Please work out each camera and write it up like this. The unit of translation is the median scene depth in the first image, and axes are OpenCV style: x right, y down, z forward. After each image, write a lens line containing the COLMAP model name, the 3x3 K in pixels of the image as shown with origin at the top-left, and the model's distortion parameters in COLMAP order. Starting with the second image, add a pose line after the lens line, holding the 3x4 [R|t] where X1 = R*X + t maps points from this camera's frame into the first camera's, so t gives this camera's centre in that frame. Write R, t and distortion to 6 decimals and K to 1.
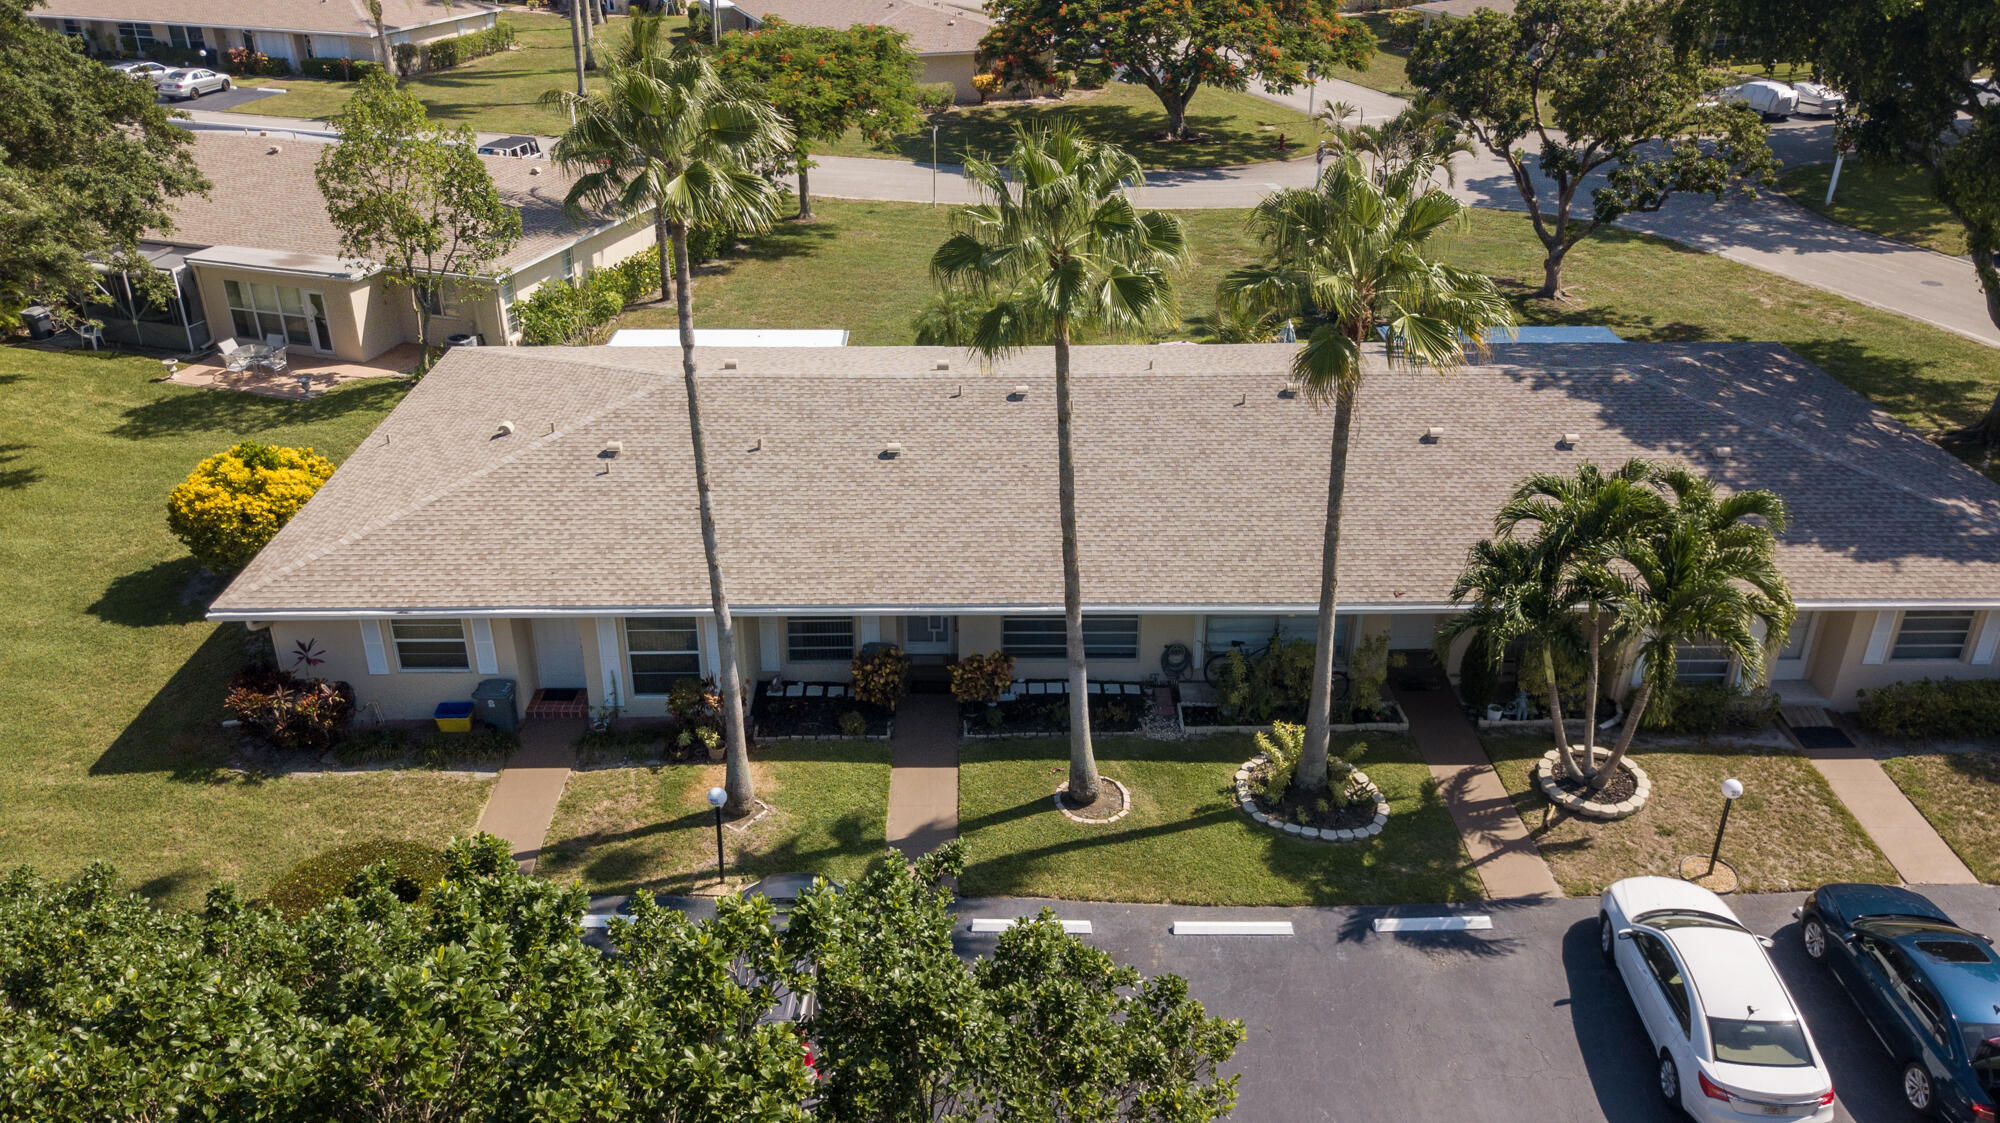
lens RADIAL K [[1500.3, 0, 1000.0], [0, 1500.3, 561.5], [0, 0, 1]] dist [0.046044, -0.001617]
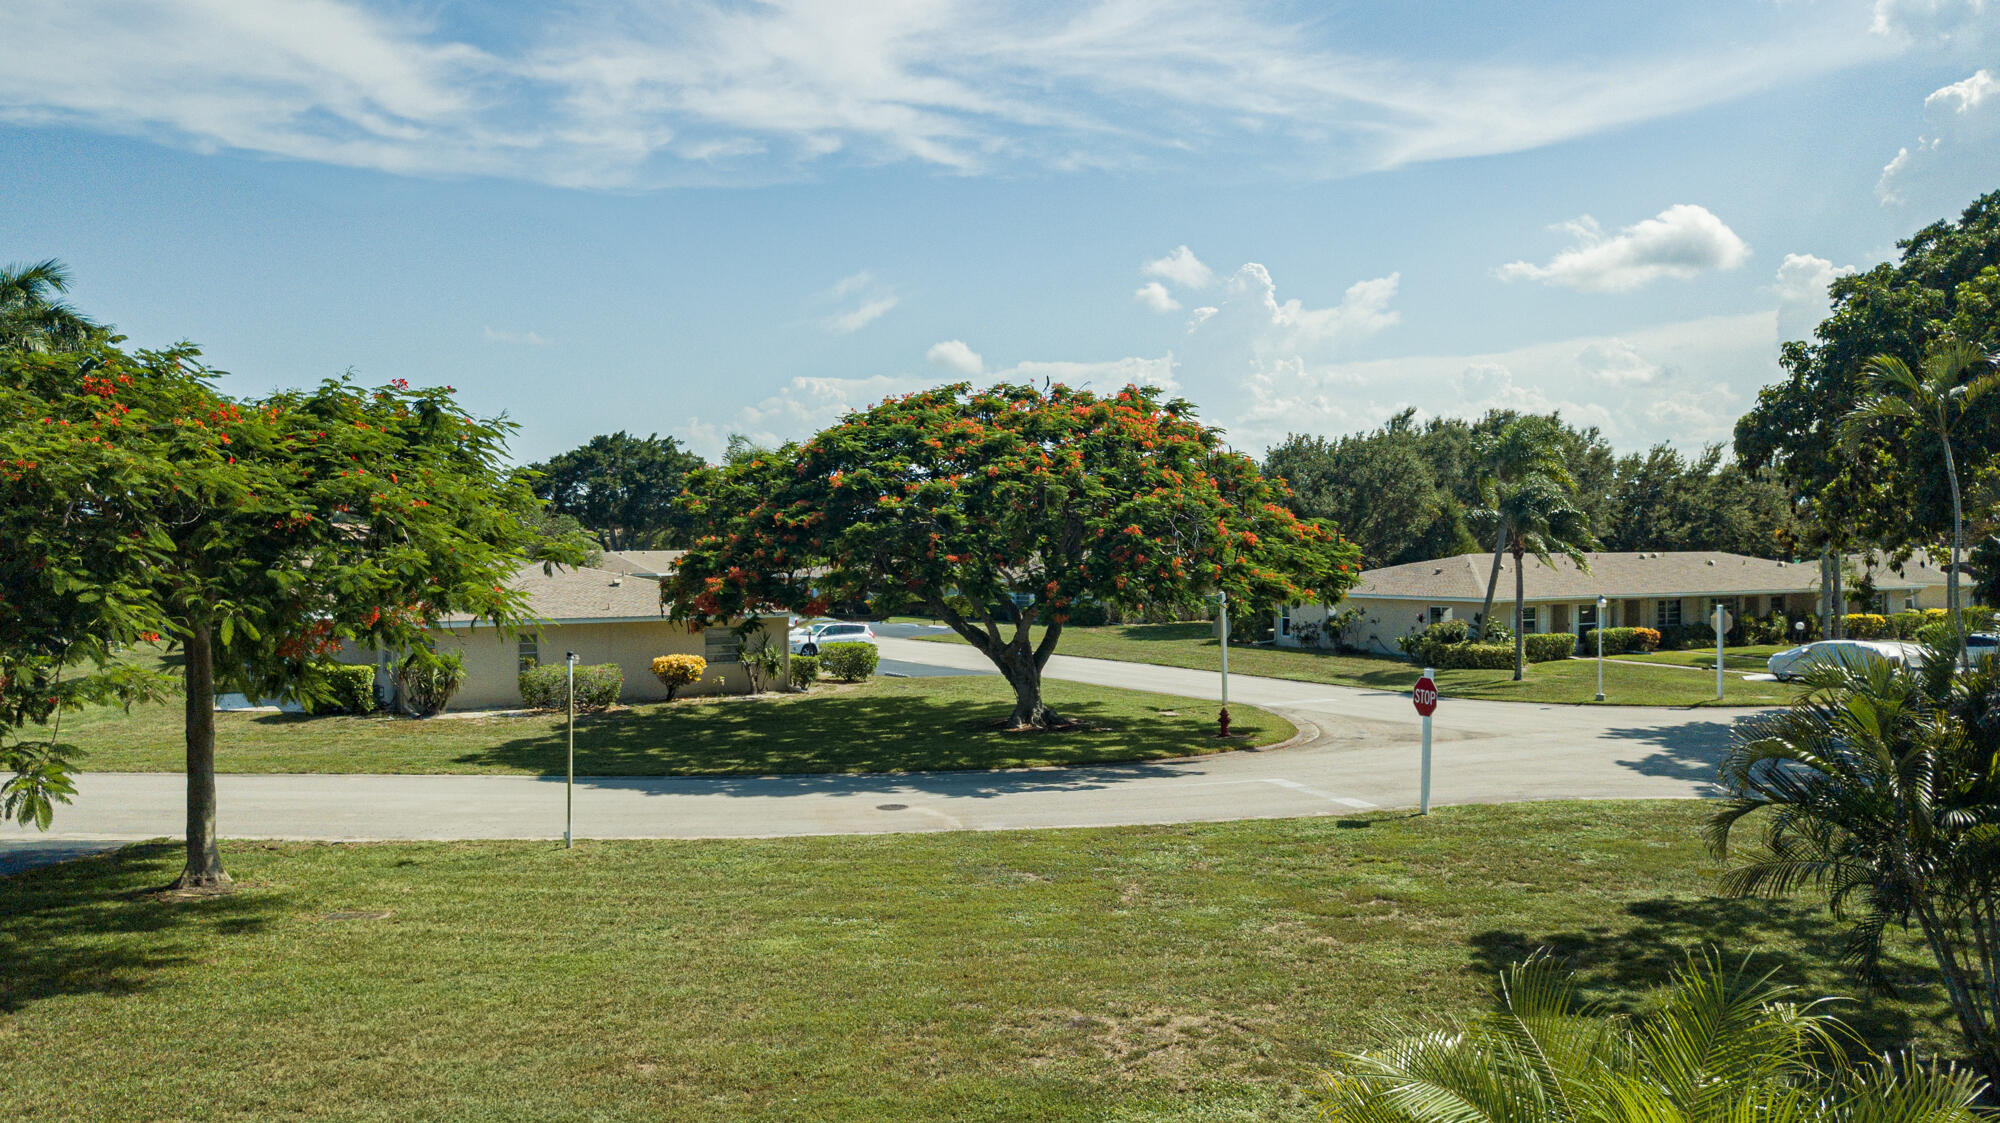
lens RADIAL K [[1500.3, 0, 1000.0], [0, 1500.3, 561.5], [0, 0, 1]] dist [0.046044, -0.001617]
pose [[0.975878, 0.001574, 0.218312, -0.016449], [0.095416, 0.896339, -0.432981, -0.102642], [-0.196363, 0.443367, 0.874567, 0.518154]]
